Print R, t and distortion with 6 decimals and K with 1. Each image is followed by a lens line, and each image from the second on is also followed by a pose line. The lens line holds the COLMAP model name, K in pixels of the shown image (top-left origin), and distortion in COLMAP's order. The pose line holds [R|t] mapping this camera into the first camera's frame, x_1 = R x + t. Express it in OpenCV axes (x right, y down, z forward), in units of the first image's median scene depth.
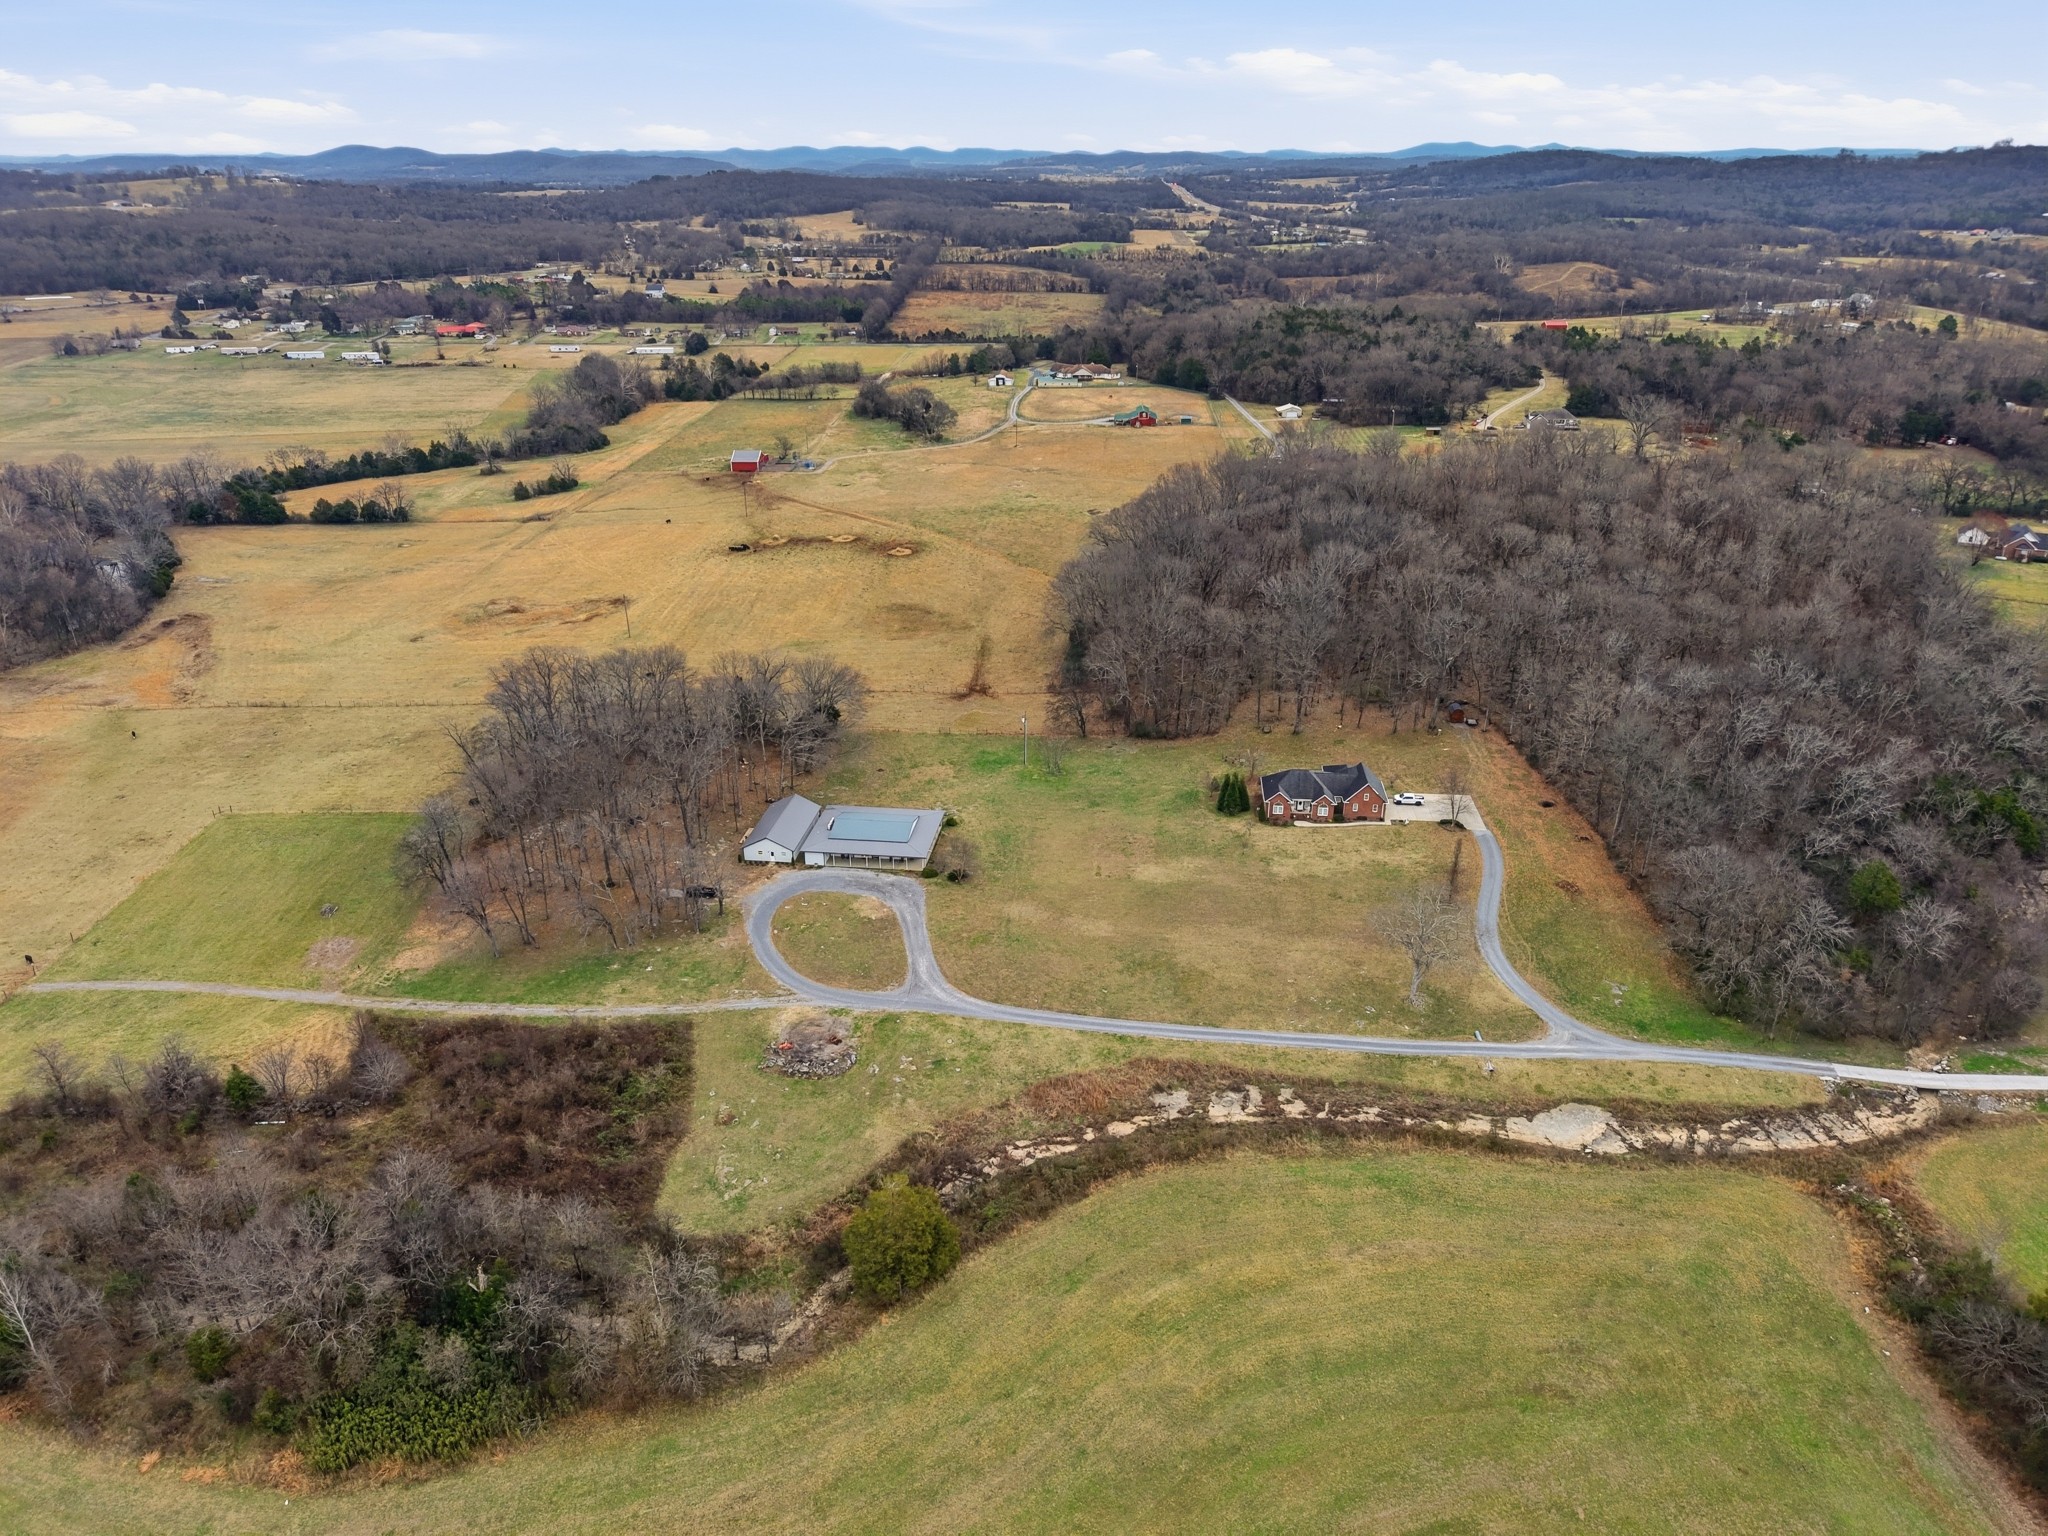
lens RADIAL K [[1370.8, 0, 1022.9], [0, 1370.8, 774.3], [0, 0, 1]] dist [0.016527, -0.013073]
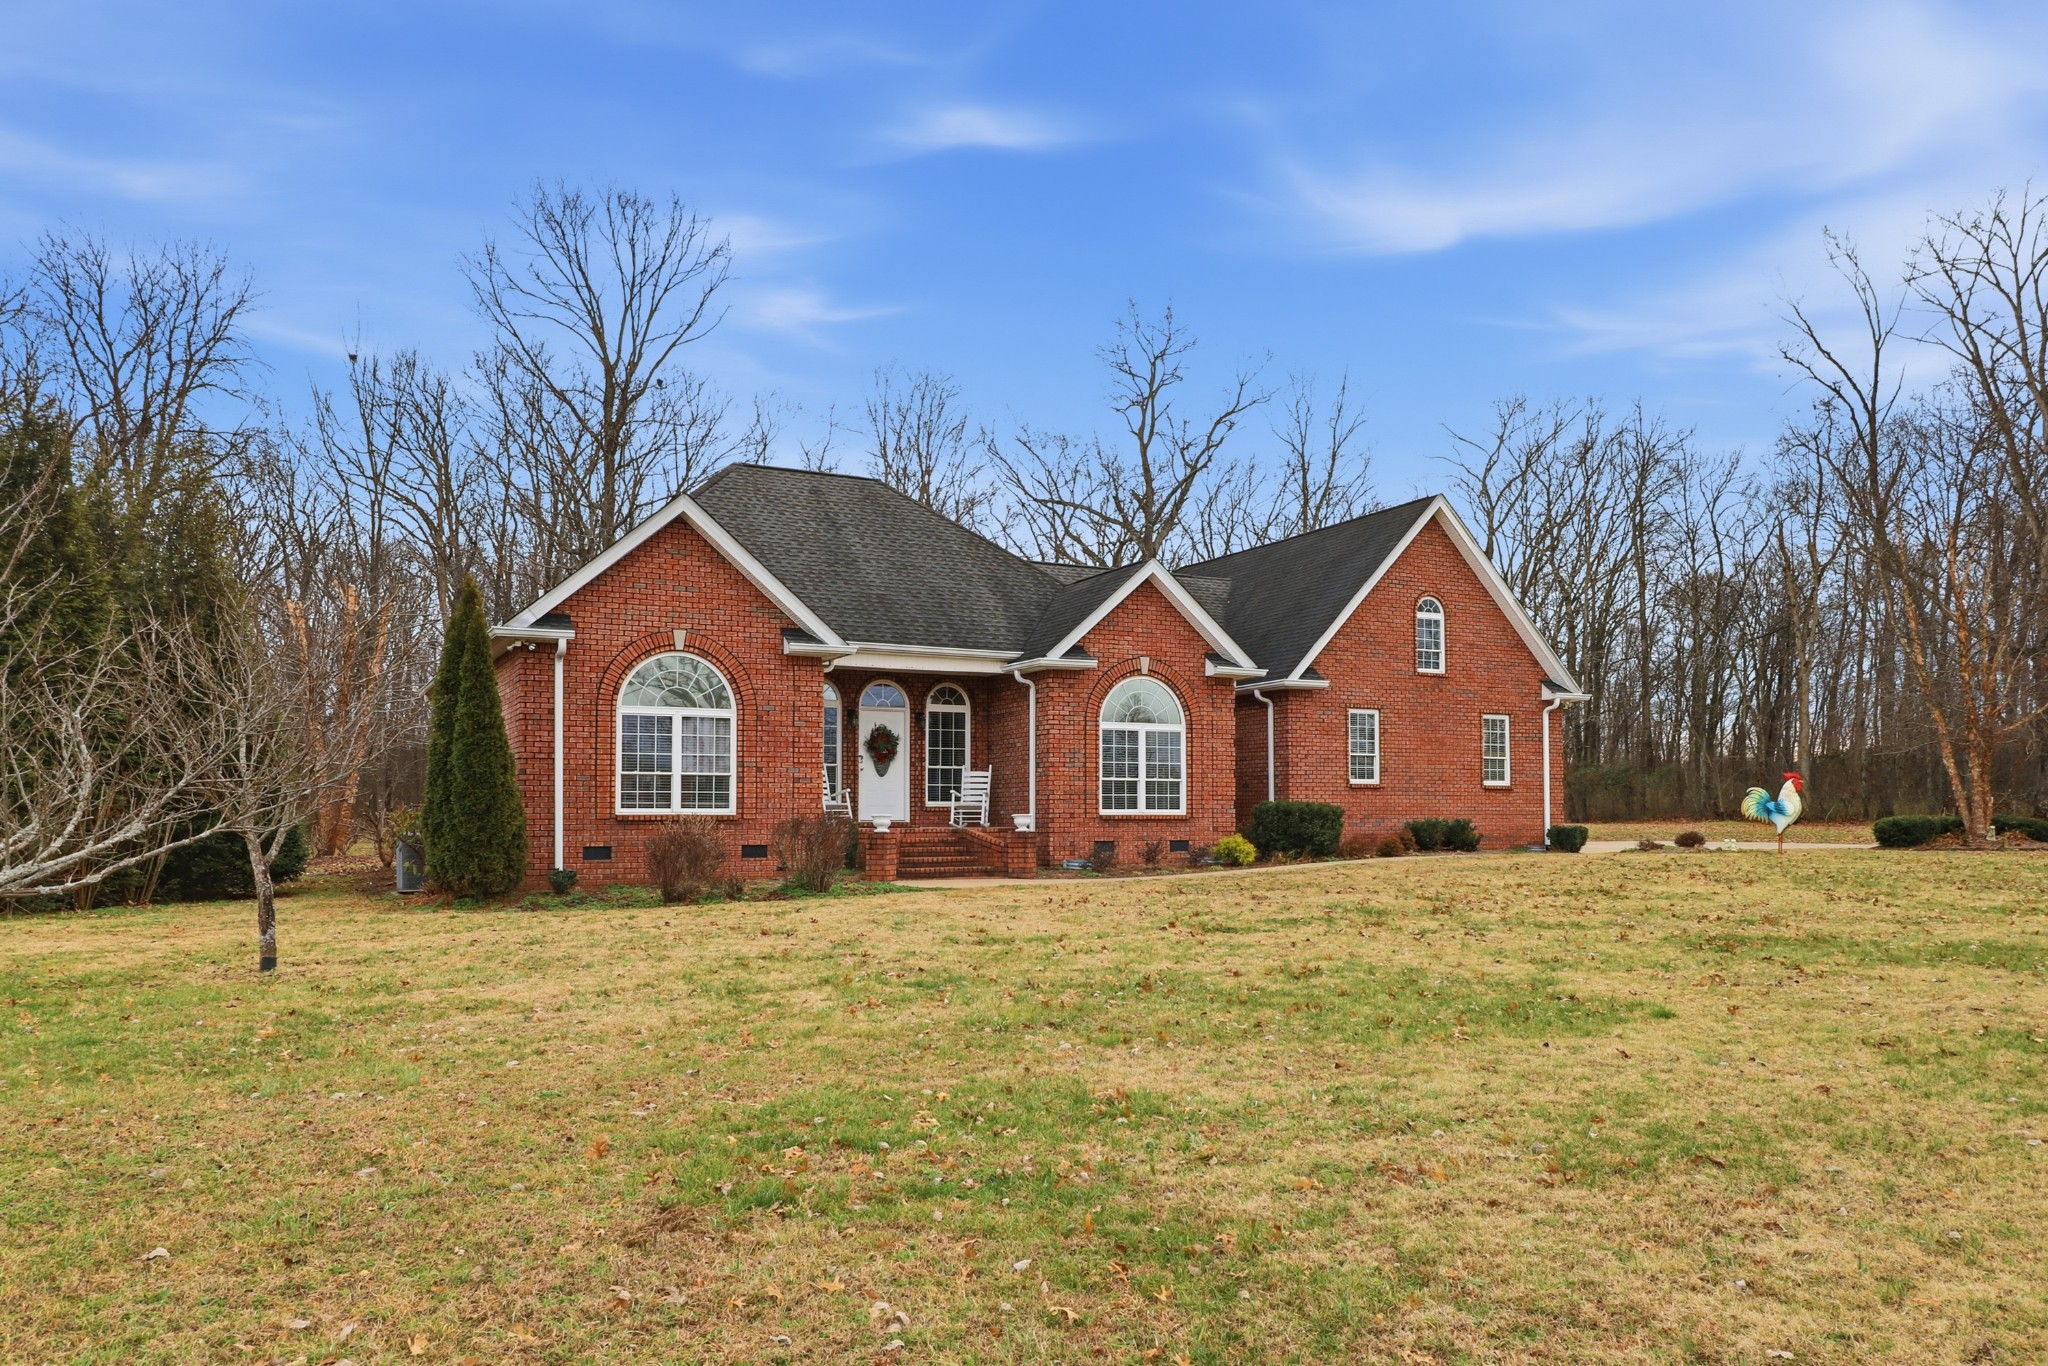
lens RADIAL K [[1467.9, 0, 1030.2], [0, 1467.9, 704.0], [0, 0, 1]] dist [-0.009325, 0.000488]
pose [[0.838115, 0.043936, 0.543721, 0.194142], [0.223633, 0.881463, -0.415947, 0.078391], [-0.497545, 0.470206, 0.728942, 1.144250]]
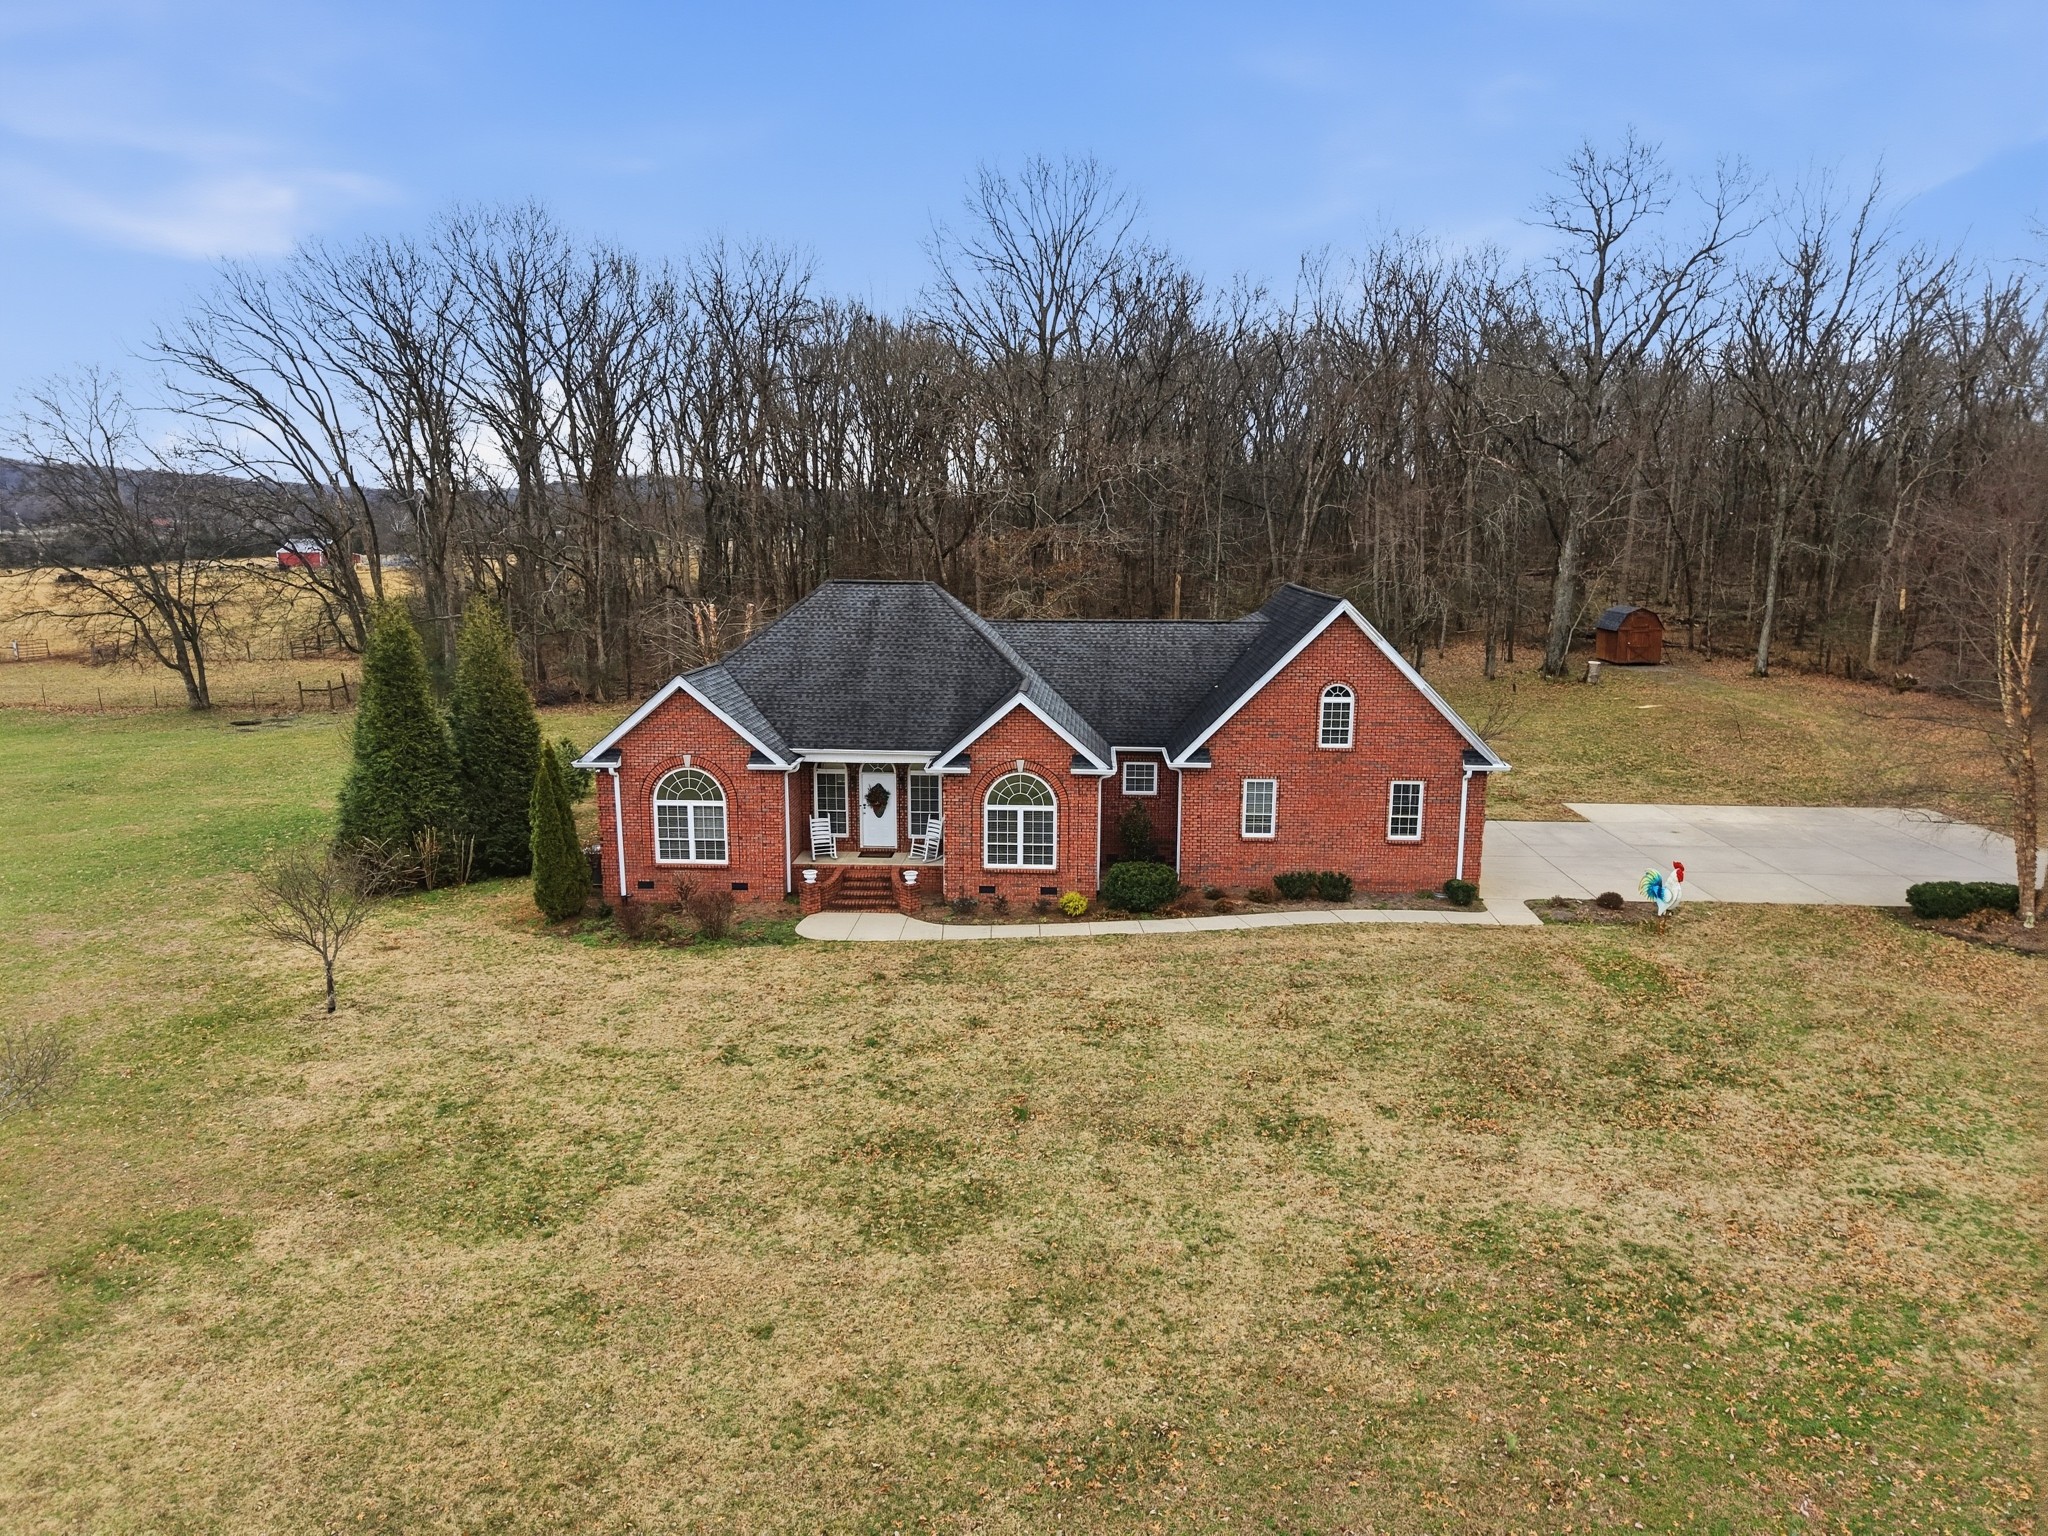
lens RADIAL K [[1370.8, 0, 1020.5], [0, 1370.8, 746.6], [0, 0, 1]] dist [0.016527, -0.013073]
pose [[0.999142, -0.000530, 0.041416, 0.263020], [0.011128, 0.966594, -0.256072, 0.064998], [-0.039897, 0.256313, 0.965770, 1.072878]]
